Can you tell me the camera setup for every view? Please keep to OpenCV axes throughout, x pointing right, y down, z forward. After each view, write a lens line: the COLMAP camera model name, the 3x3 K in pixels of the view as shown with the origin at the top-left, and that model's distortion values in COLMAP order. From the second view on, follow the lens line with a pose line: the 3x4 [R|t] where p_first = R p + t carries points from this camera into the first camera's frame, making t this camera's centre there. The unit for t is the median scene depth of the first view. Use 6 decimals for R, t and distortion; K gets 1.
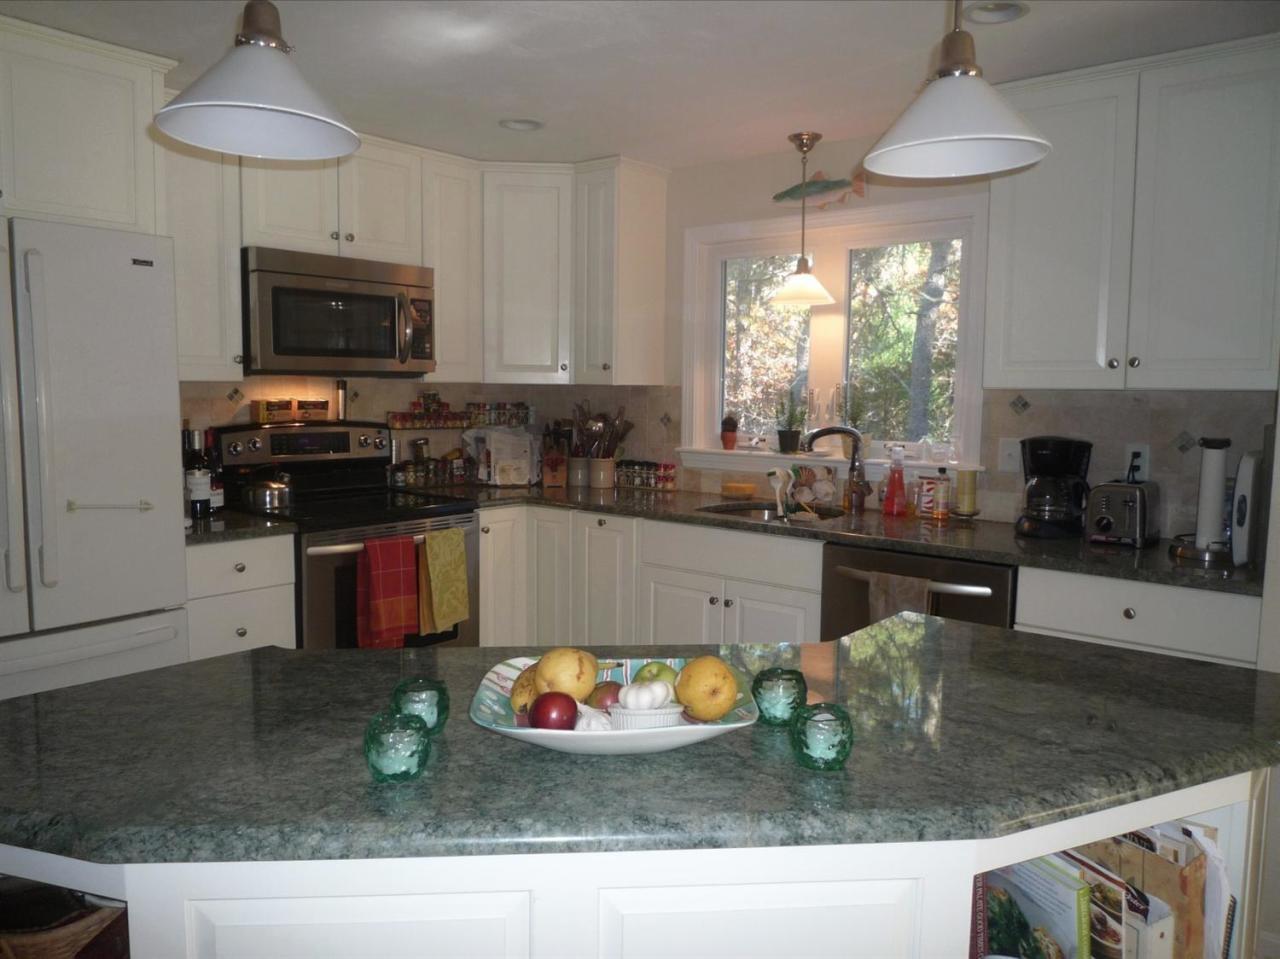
lens RADIAL K [[961.4, 0, 639.0], [0, 961.4, 479.2], [0, 0, 1]] dist [-0.029103, -0.026291]
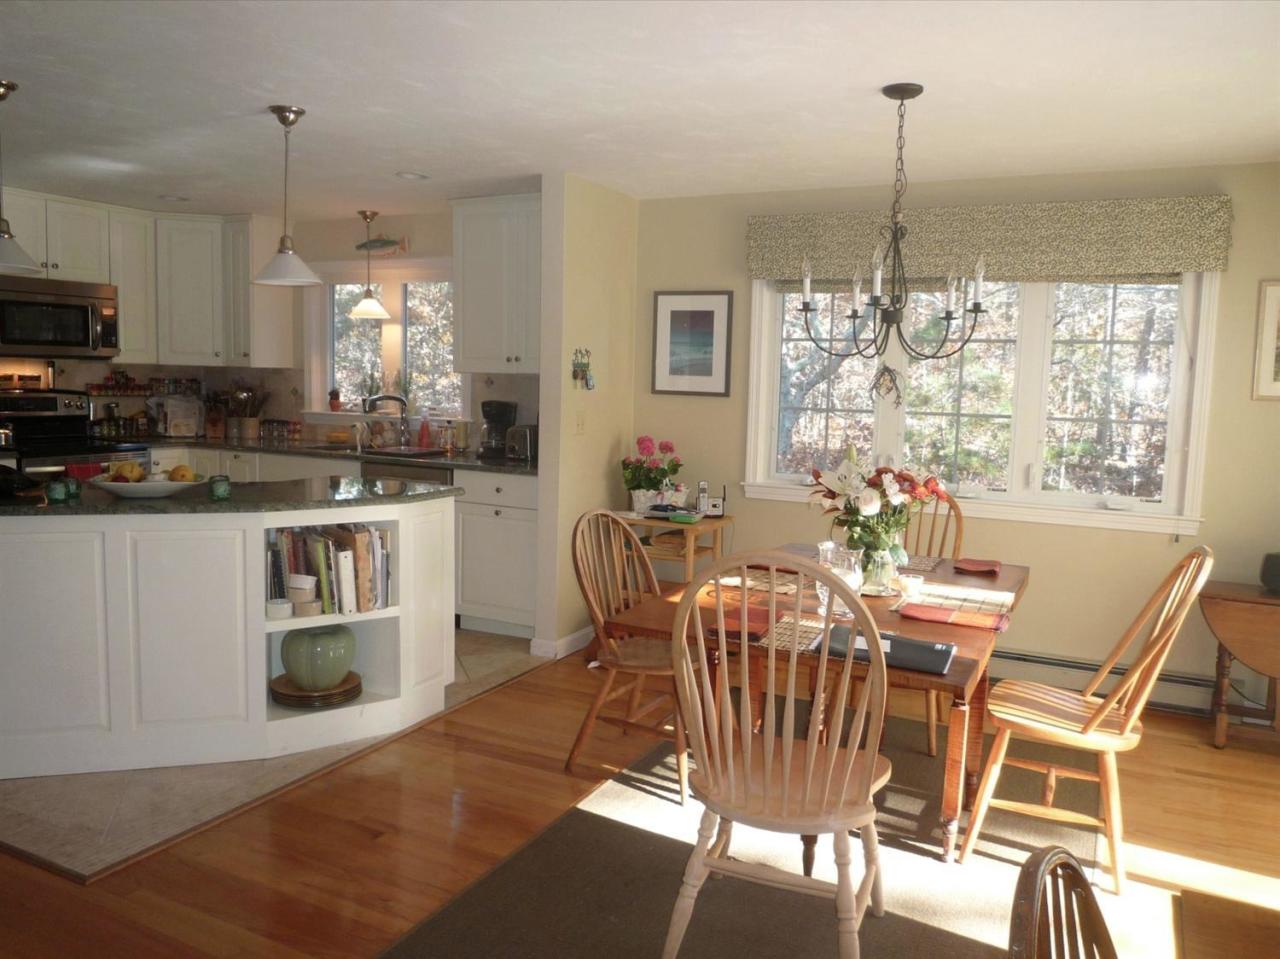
lens RADIAL K [[961.4, 0, 643.2], [0, 961.4, 476.5], [0, 0, 1]] dist [-0.029103, -0.026291]
pose [[0.970678, -0.008170, 0.240246, 0.202443], [0.005459, 0.999914, 0.011947, 0.055776], [-0.240323, -0.010285, 0.970638, -0.572084]]
